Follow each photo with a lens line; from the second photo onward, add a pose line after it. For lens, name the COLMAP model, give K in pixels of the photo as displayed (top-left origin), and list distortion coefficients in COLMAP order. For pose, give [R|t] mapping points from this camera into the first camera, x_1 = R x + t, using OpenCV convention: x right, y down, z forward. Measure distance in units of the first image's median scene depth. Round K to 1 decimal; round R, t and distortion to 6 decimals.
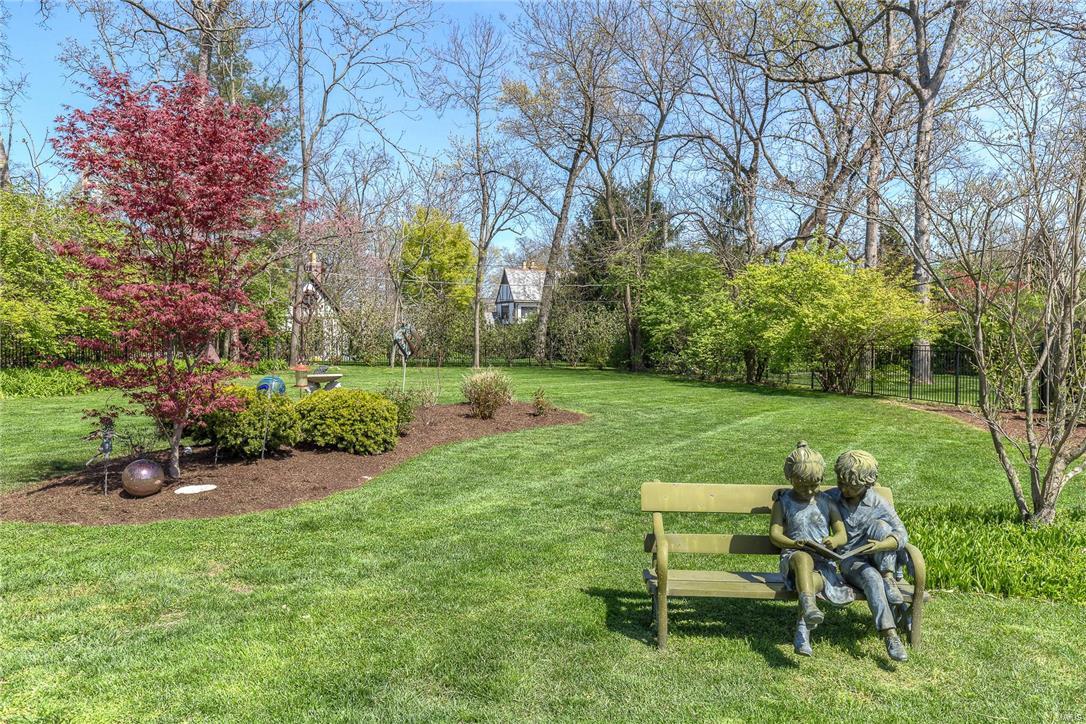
lens RADIAL K [[819.5, 0, 543.0], [0, 819.5, 362.0], [0, 0, 1]] dist [-0.000423, -0.001153]
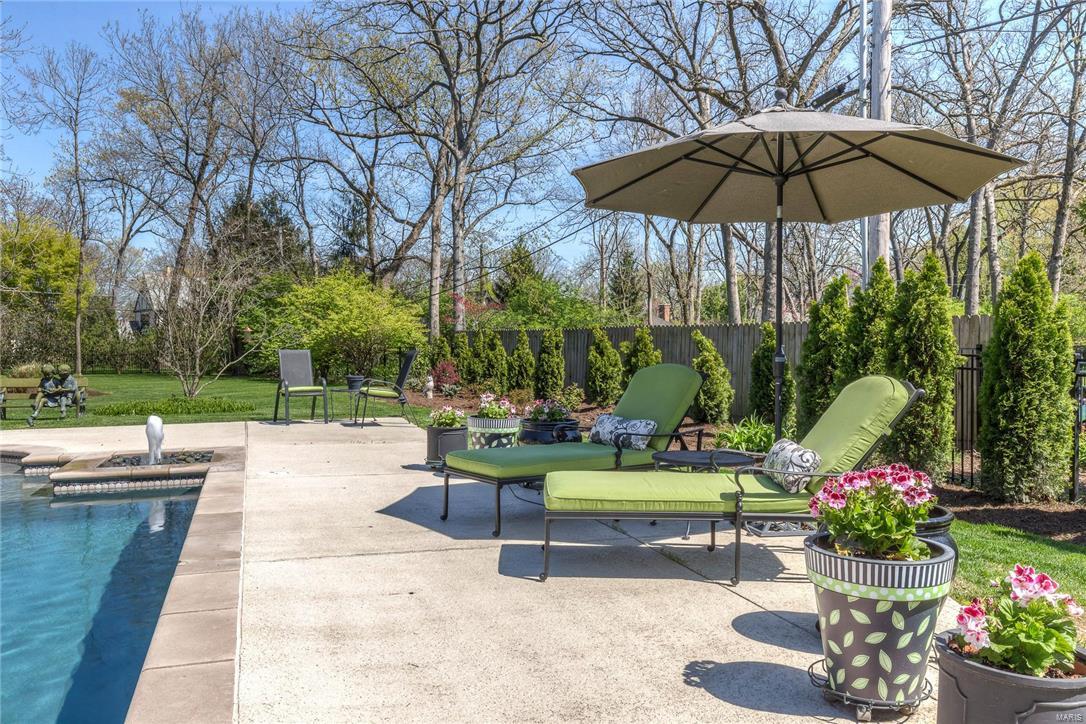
lens RADIAL K [[901.0, 0, 543.0], [0, 901.0, 362.0], [0, 0, 1]] dist [0.010319, 0.006786]
pose [[0.941502, -0.008495, 0.336899, 0.069329], [0.014210, 0.999794, -0.014500, 0.012379], [-0.336707, 0.018439, 0.941429, -0.223915]]
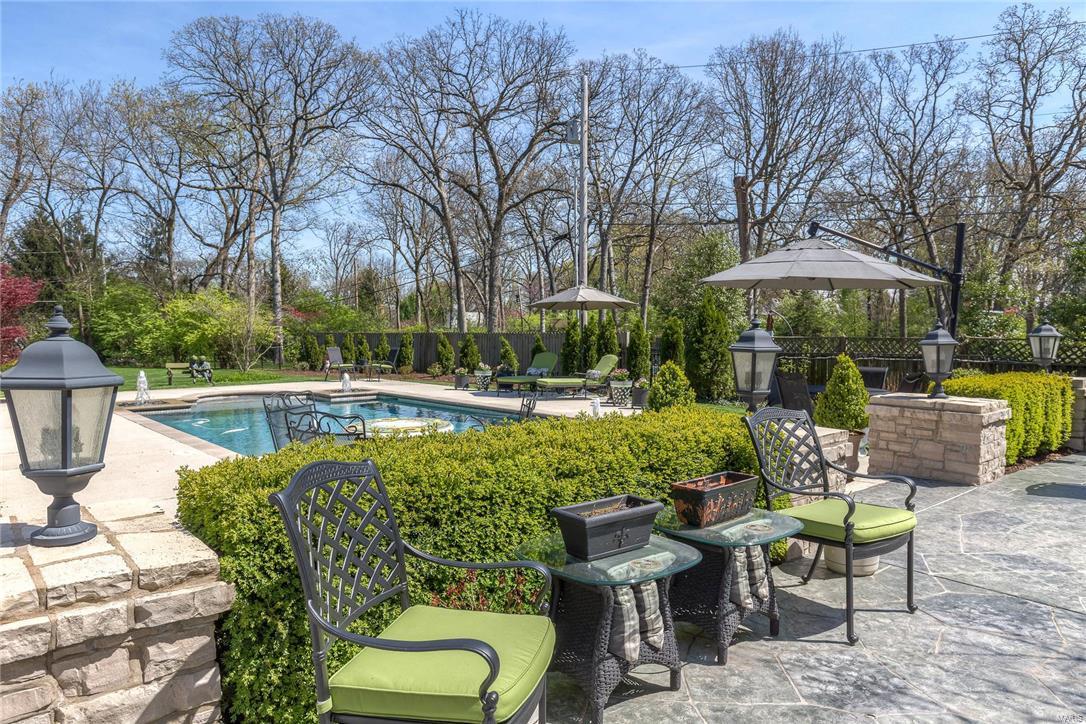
lens RADIAL K [[733.4, 0, 543.0], [0, 733.4, 362.0], [0, 0, 1]] dist [0.005639, 0.002147]
pose [[0.752046, -0.027865, 0.658521, -0.103079], [0.027638, 0.999560, 0.010733, 0.011765], [-0.658531, 0.010129, 0.752486, -0.373048]]
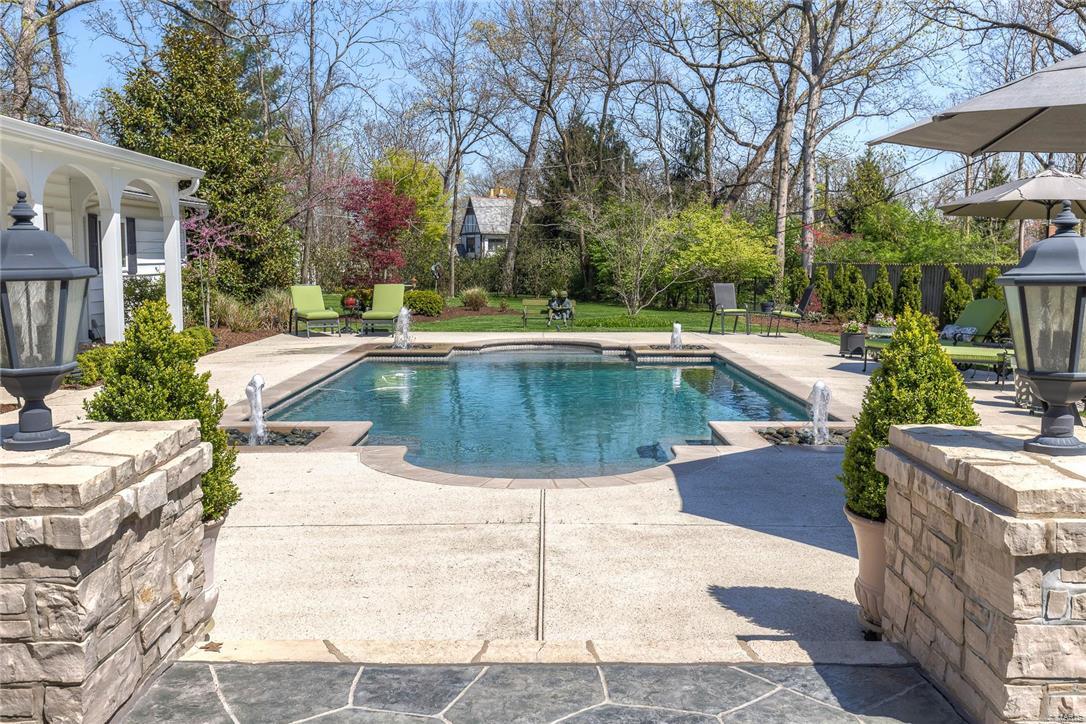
lens RADIAL K [[1045.6, 0, 543.0], [0, 1045.6, 362.0], [0, 0, 1]] dist [0.018884, -0.003198]
pose [[0.999582, 0.005893, 0.028308, 0.005462], [-0.007428, 0.998489, 0.054439, 0.013454], [-0.027945, -0.054627, 0.998116, -0.380116]]
